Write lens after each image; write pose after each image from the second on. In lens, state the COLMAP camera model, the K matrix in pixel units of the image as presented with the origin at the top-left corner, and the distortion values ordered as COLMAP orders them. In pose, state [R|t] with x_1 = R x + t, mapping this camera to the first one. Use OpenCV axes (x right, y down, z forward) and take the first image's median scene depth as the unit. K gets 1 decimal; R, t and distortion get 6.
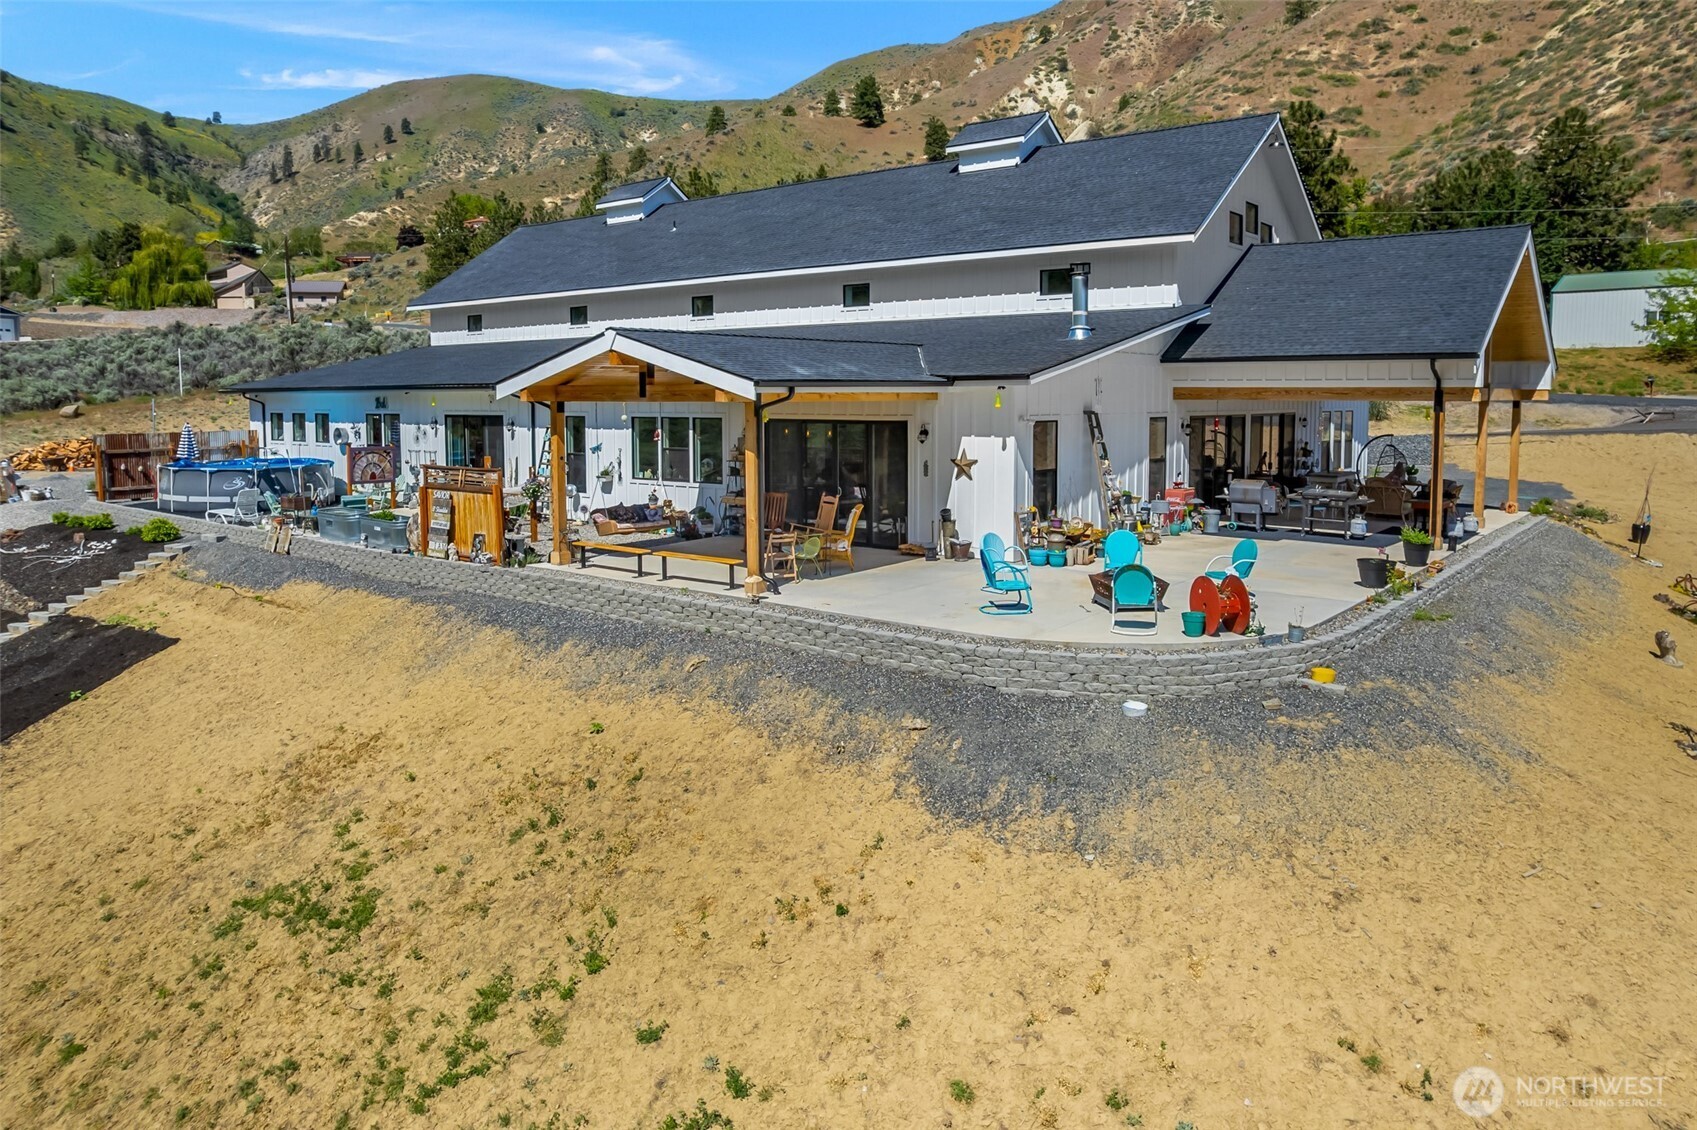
lens RADIAL K [[1129.6, 0, 844.6], [0, 1129.6, 541.7], [0, 0, 1]] dist [-0.084874, 0.072615]
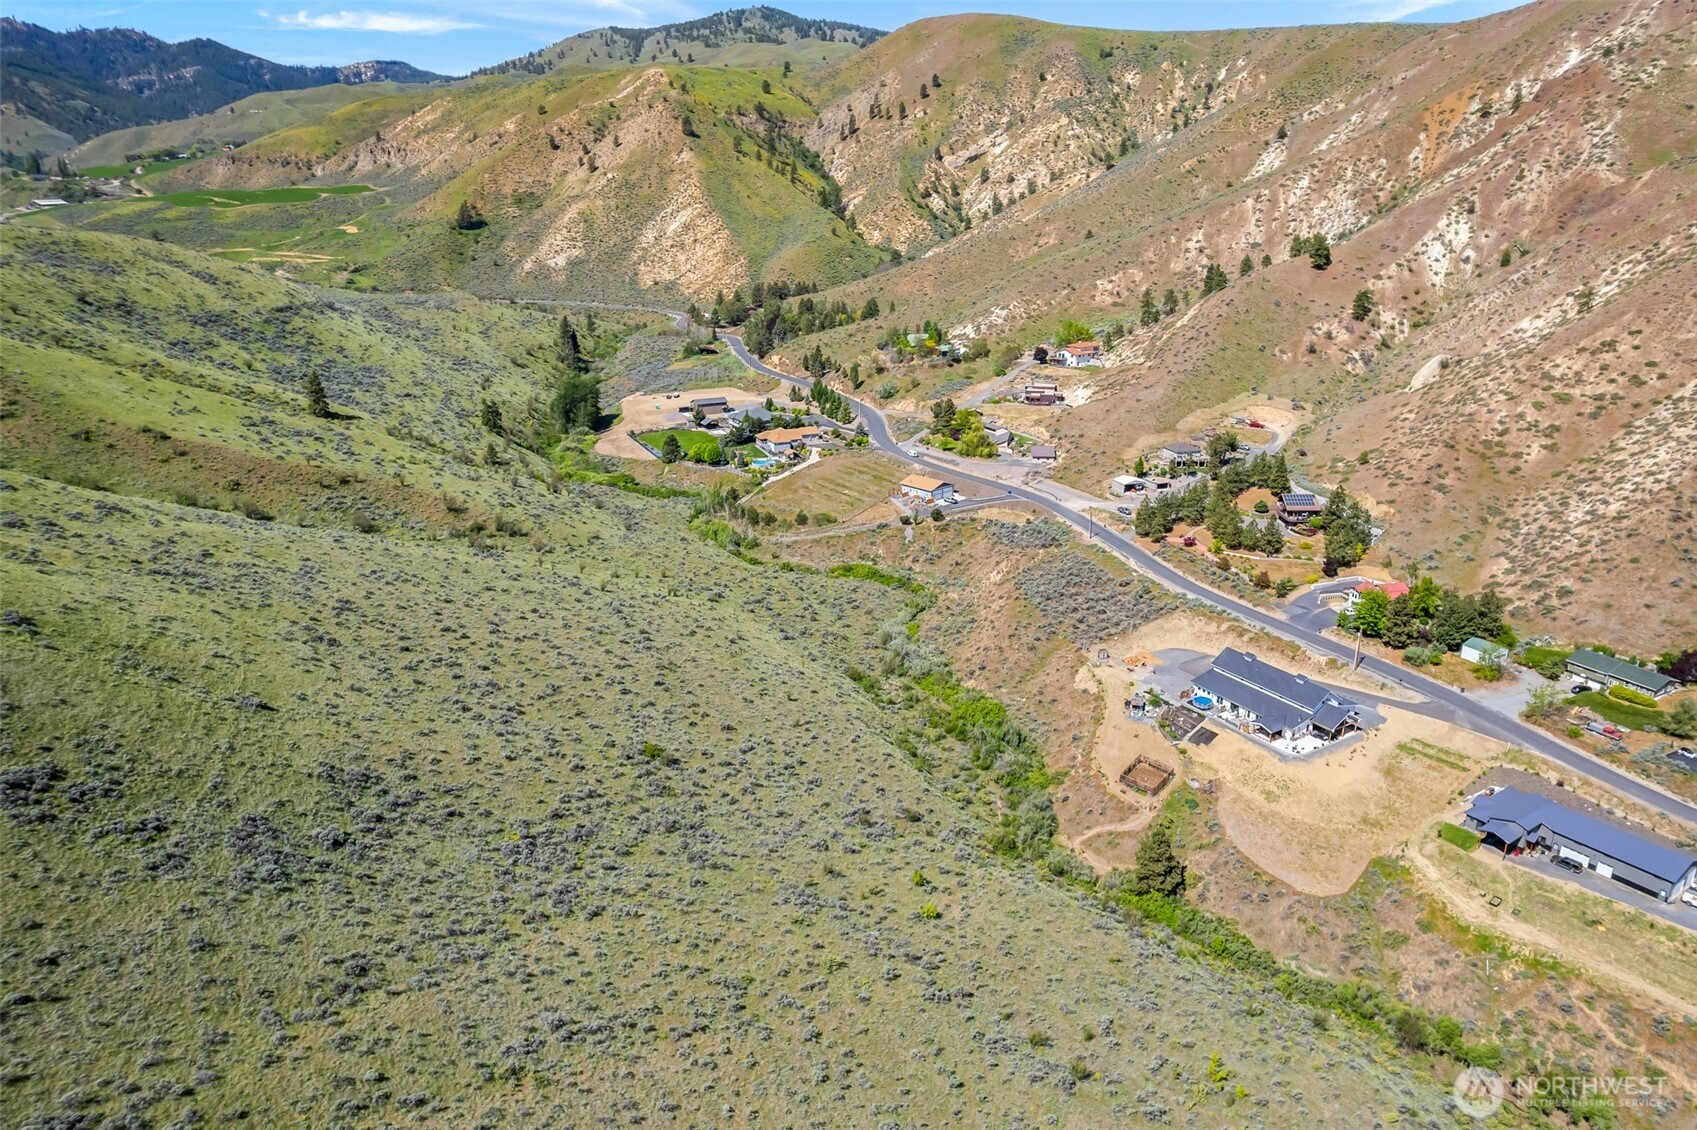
lens RADIAL K [[1129.6, 0, 814.6], [0, 1129.6, 564.0], [0, 0, 1]] dist [-0.084874, 0.072615]
pose [[0.928634, 0.119039, -0.351382, -0.036625], [-0.041864, 0.974699, 0.219565, -0.267303], [0.368629, -0.189185, 0.910122, -0.716424]]
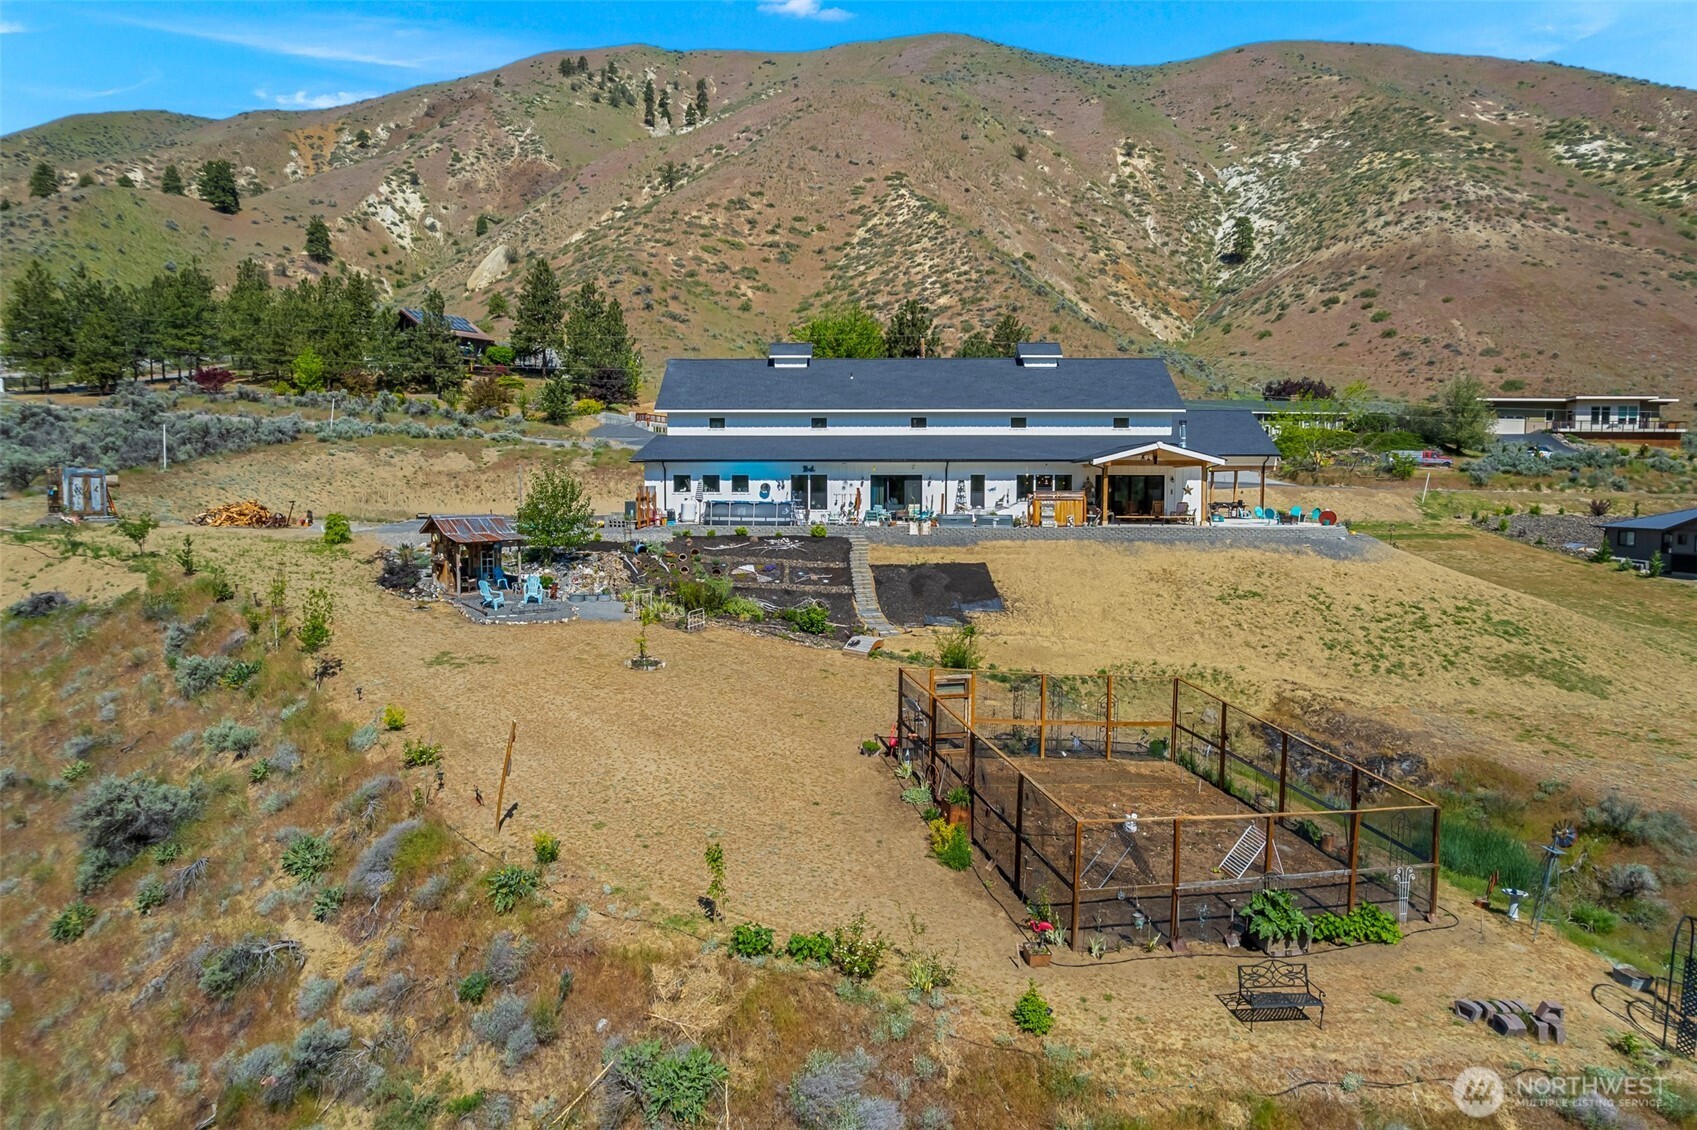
lens RADIAL K [[1129.6, 0, 845.4], [0, 1129.6, 545.9], [0, 0, 1]] dist [-0.084874, 0.072615]
pose [[0.789990, -0.027434, 0.612505, -0.138105], [0.079332, 0.995174, -0.057746, 0.010117], [-0.607965, 0.094210, 0.788354, -0.042819]]
